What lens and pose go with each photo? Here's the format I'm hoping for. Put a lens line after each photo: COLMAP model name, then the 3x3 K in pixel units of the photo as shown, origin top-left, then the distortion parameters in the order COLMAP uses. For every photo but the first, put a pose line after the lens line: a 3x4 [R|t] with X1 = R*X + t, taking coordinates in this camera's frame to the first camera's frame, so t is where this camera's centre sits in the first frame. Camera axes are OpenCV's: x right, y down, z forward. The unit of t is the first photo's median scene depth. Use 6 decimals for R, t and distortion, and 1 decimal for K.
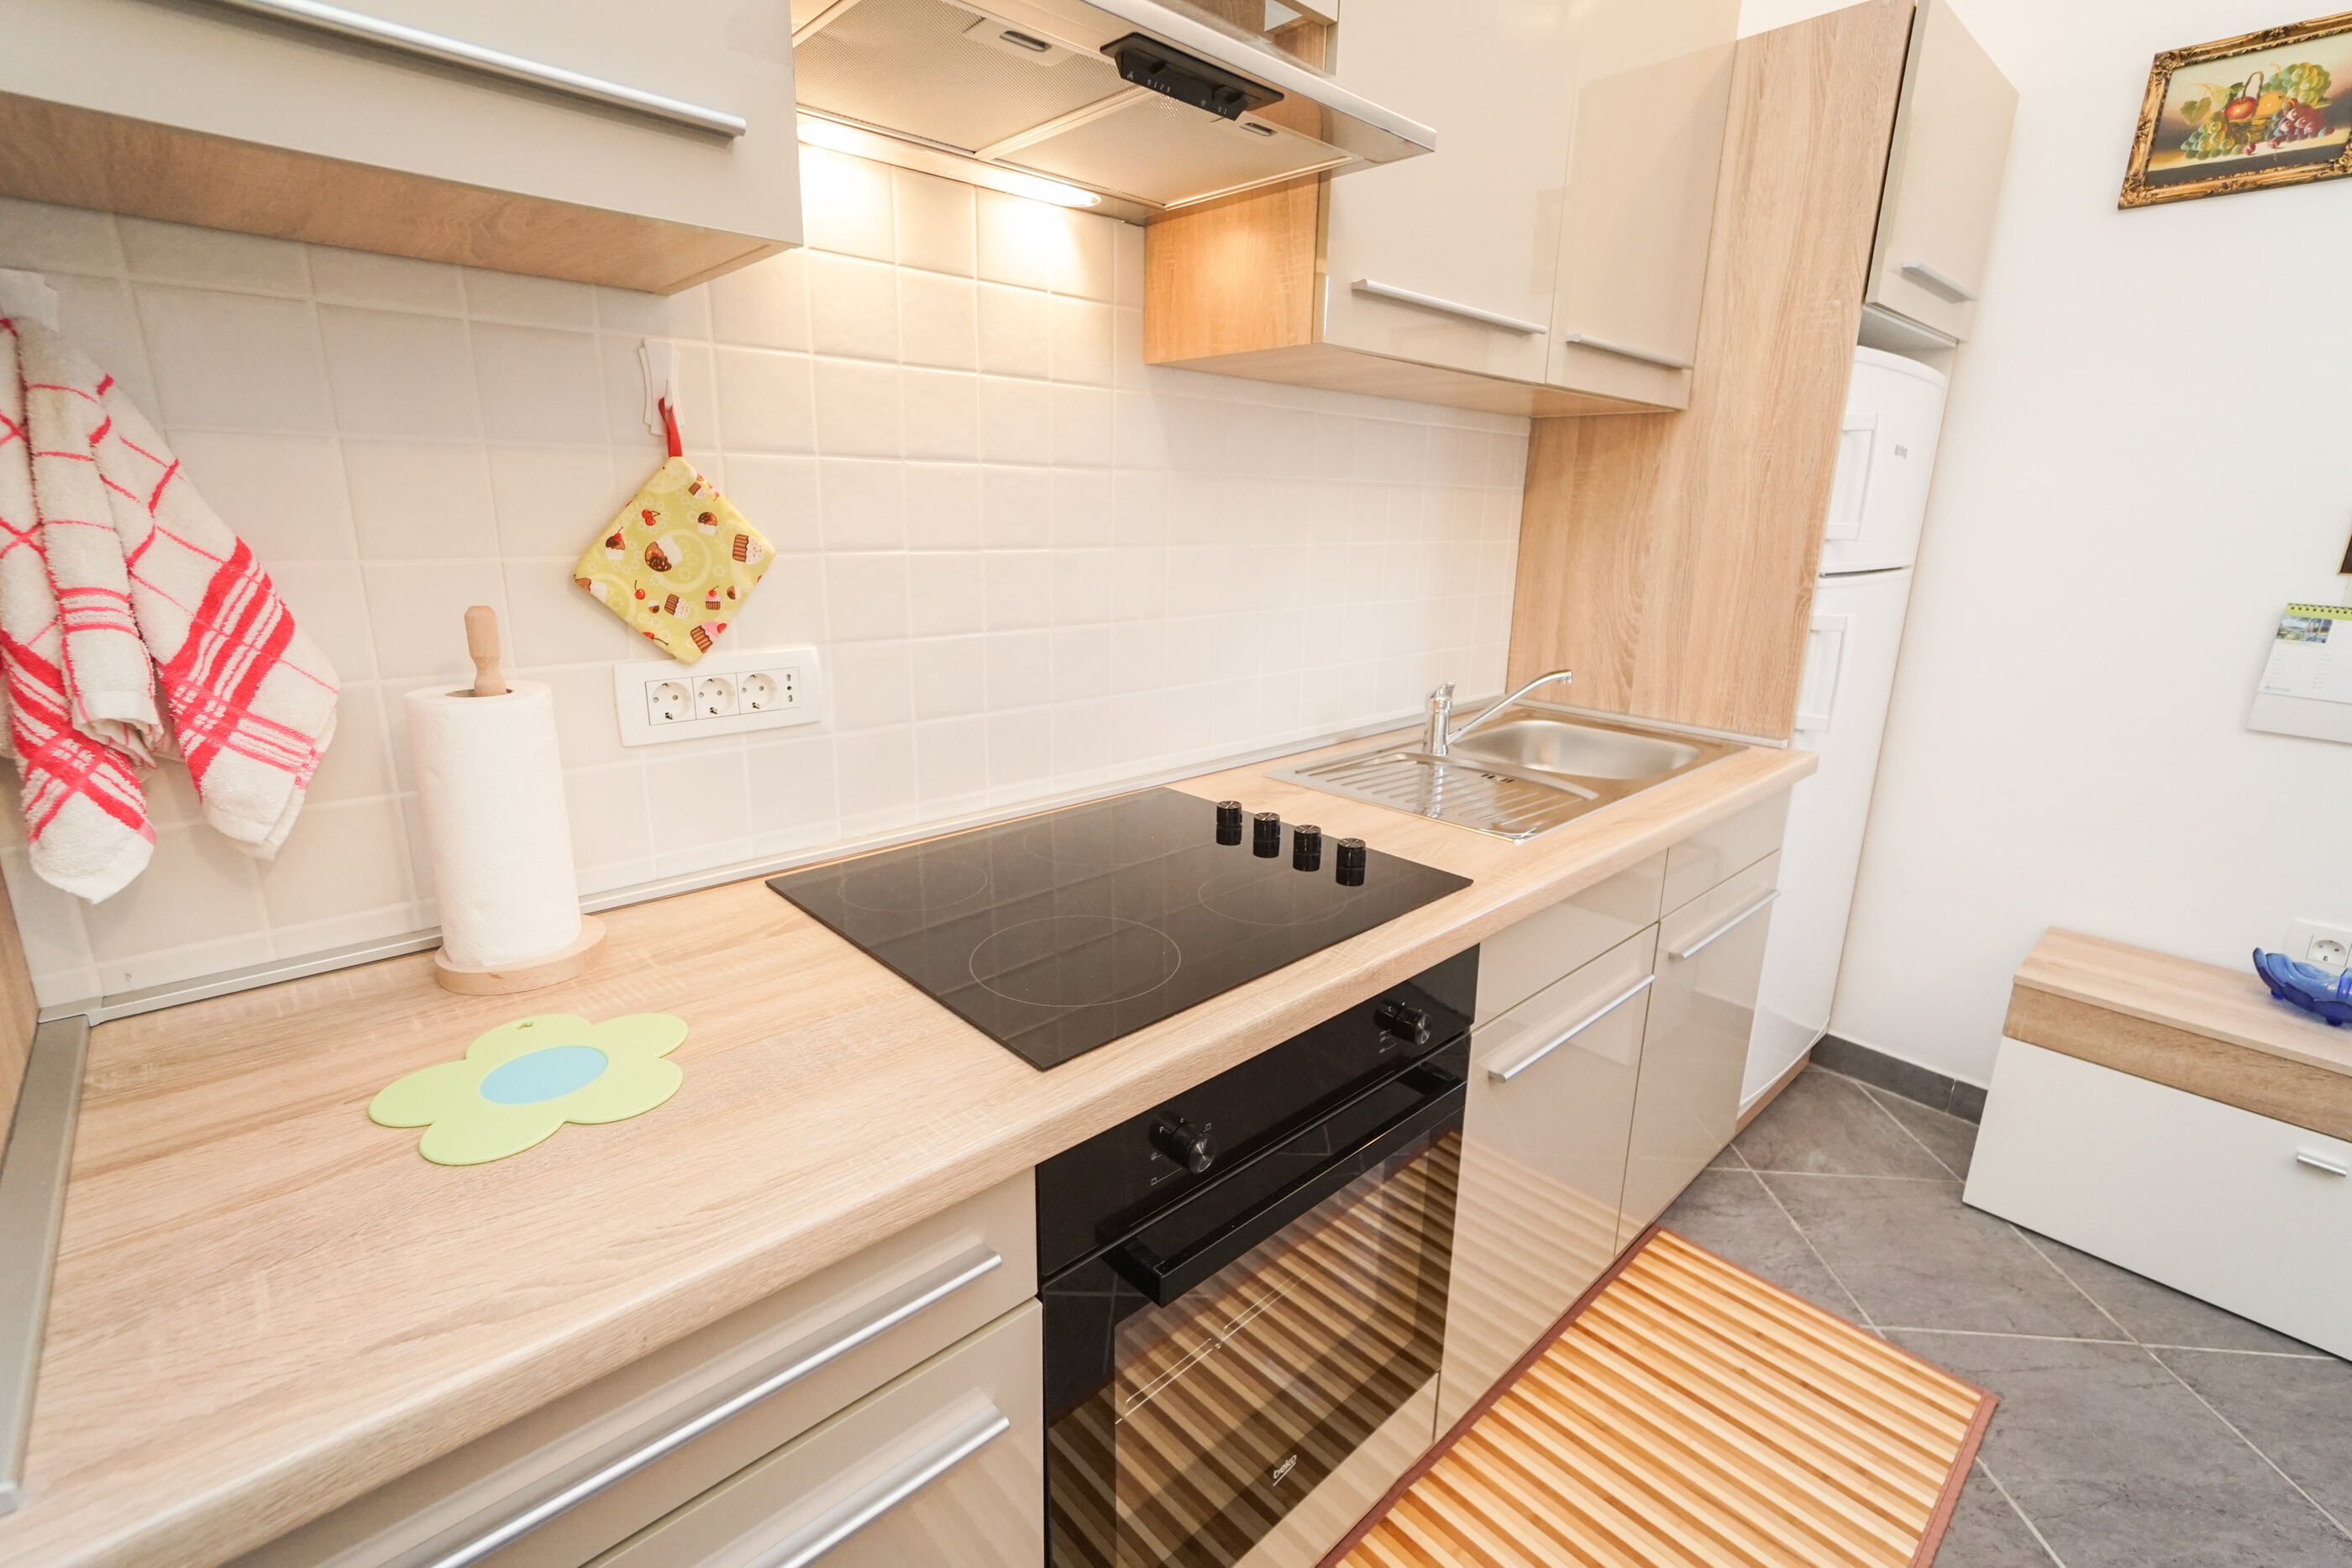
lens RADIAL K [[1046.2, 0, 1177.6], [0, 1046.2, 761.5], [0, 0, 1]] dist [-0.016443, 0.014195]
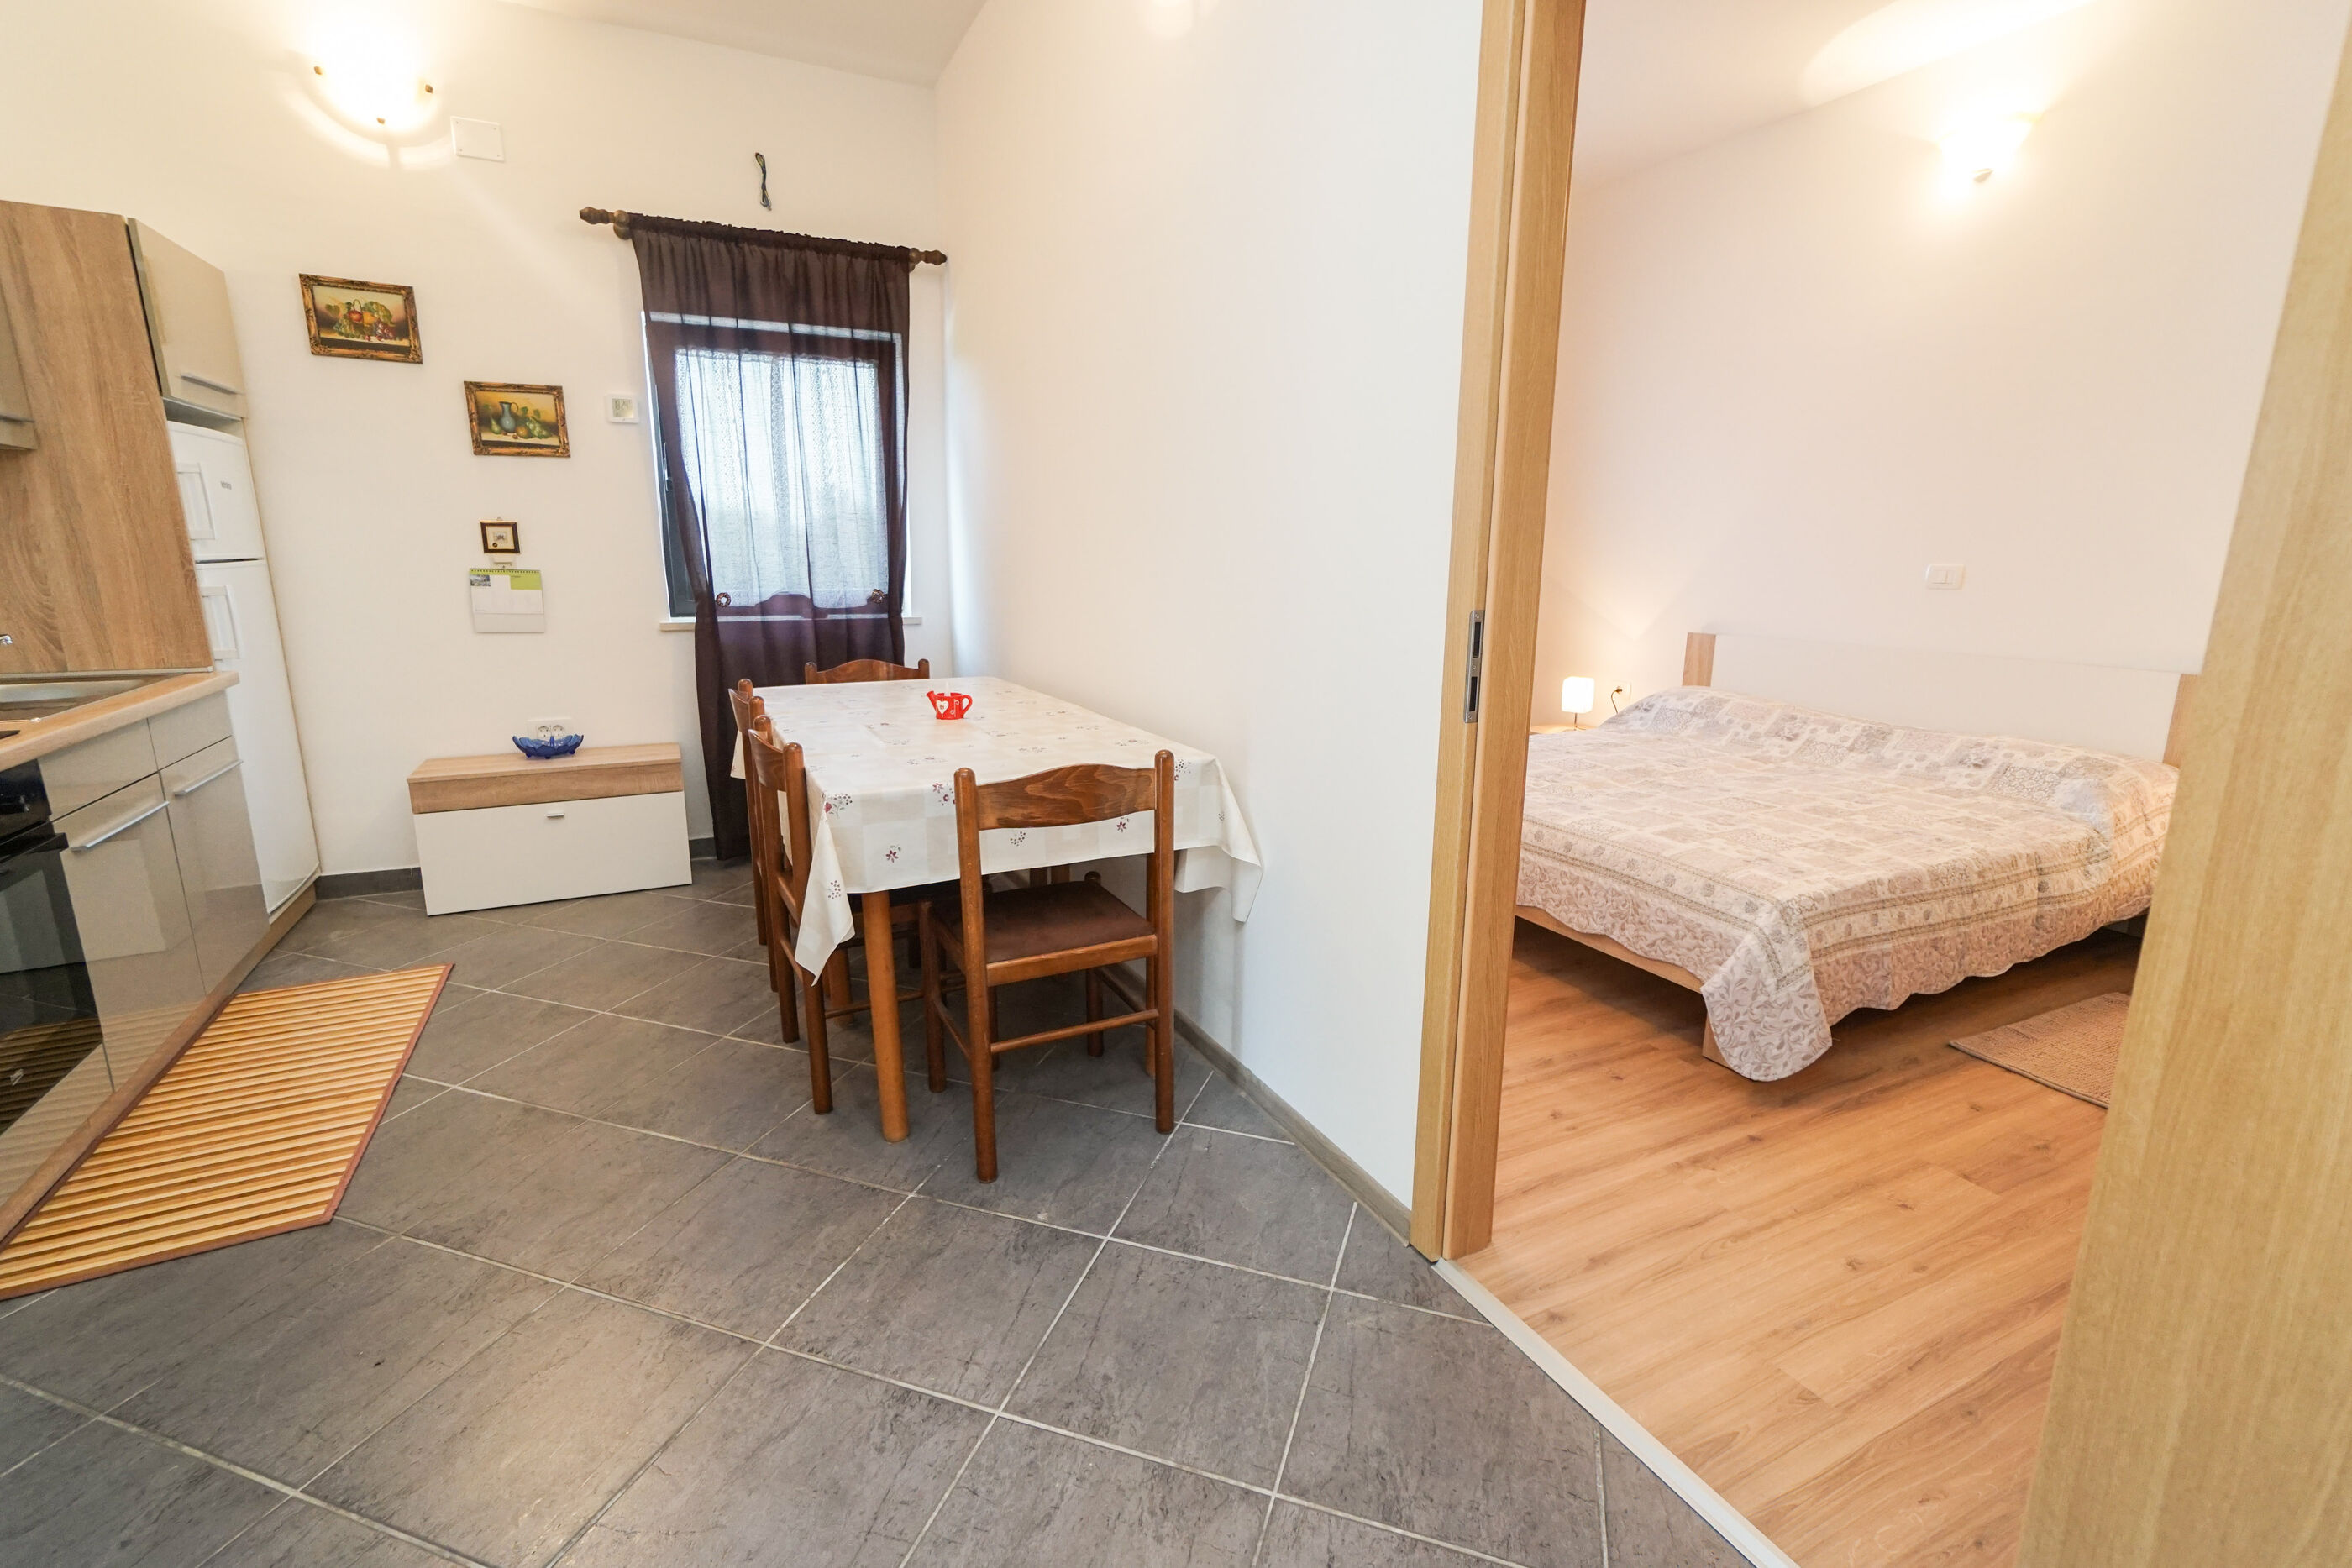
lens RADIAL K [[1050.0, 0, 1179.3], [0, 1050.0, 763.9], [0, 0, 1]] dist [-0.015391, 0.015622]
pose [[0.279994, -0.214427, 0.935748, -0.662318], [0.234028, 0.960575, 0.150091, 0.286459], [-0.931039, 0.176967, 0.319137, -1.072185]]
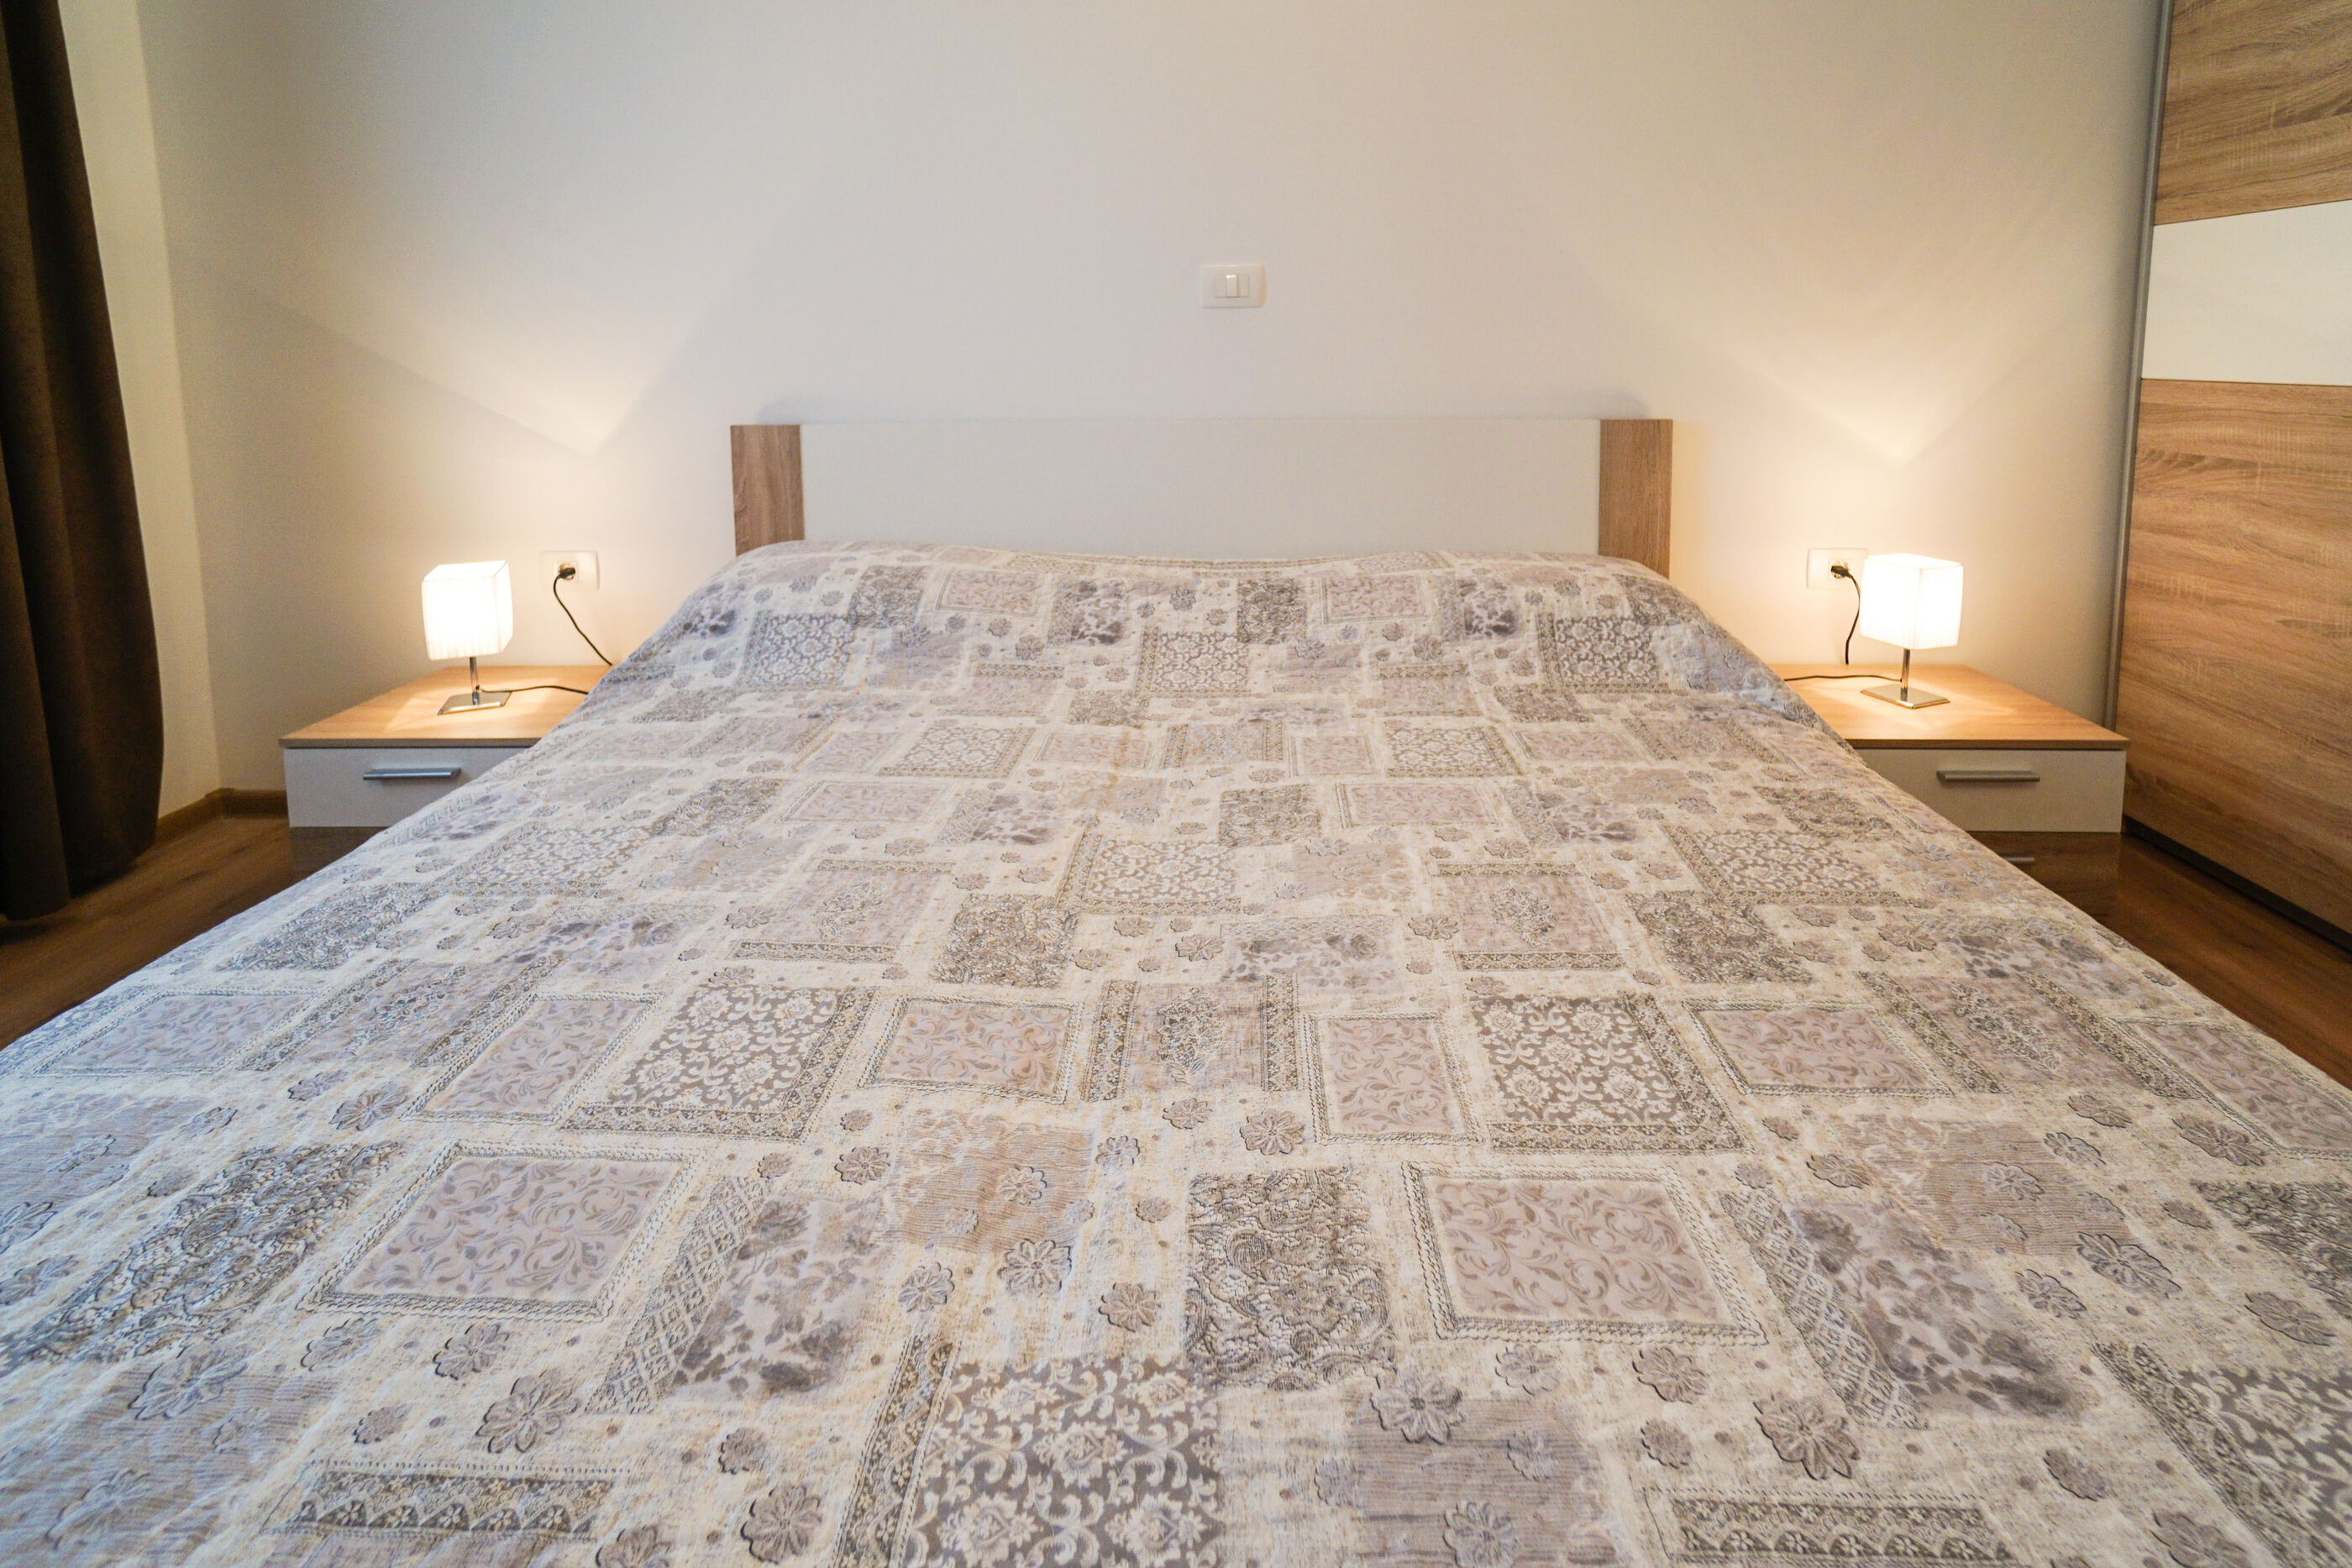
lens RADIAL K [[1061.3, 0, 1230.6], [0, 1061.3, 519.7], [0, 0, 1]] dist [-0.010818, 0.006151]
pose [[-0.722775, -0.139561, 0.676845, 1.434385], [0.158356, 0.919893, 0.358777, 0.466840], [-0.672696, 0.366498, -0.642775, -1.061569]]
